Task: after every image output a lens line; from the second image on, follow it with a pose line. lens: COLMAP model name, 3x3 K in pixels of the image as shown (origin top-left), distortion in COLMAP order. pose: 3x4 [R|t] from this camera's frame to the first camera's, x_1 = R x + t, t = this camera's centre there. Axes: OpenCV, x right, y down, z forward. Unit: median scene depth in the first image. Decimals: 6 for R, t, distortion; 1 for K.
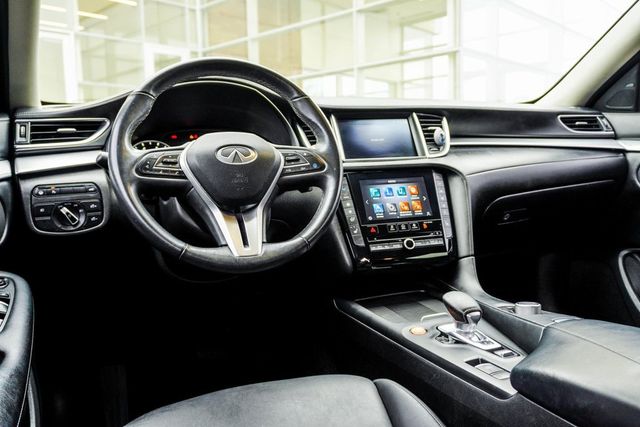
lens RADIAL K [[560.1, 0, 333.6], [0, 560.1, 214.5], [0, 0, 1]] dist [-0.016762, -0.005091]
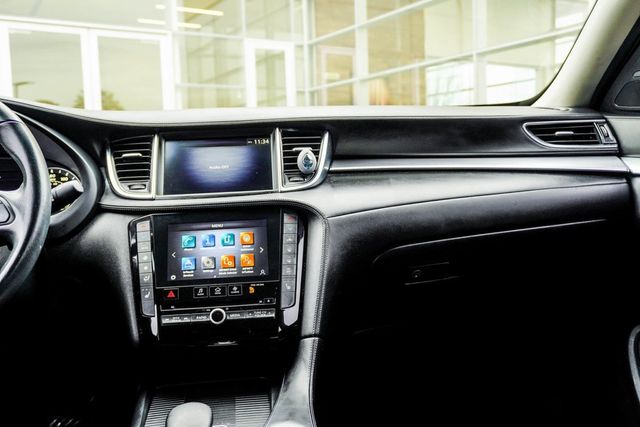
lens RADIAL K [[633.4, 0, 325.2], [0, 633.4, 213.5], [0, 0, 1]] dist [-0.005641, 0.000000]
pose [[0.966196, 0.010240, -0.257605, 0.459652], [-0.013744, 0.999836, -0.011807, -0.068484], [0.257442, 0.014949, 0.966178, 0.243888]]
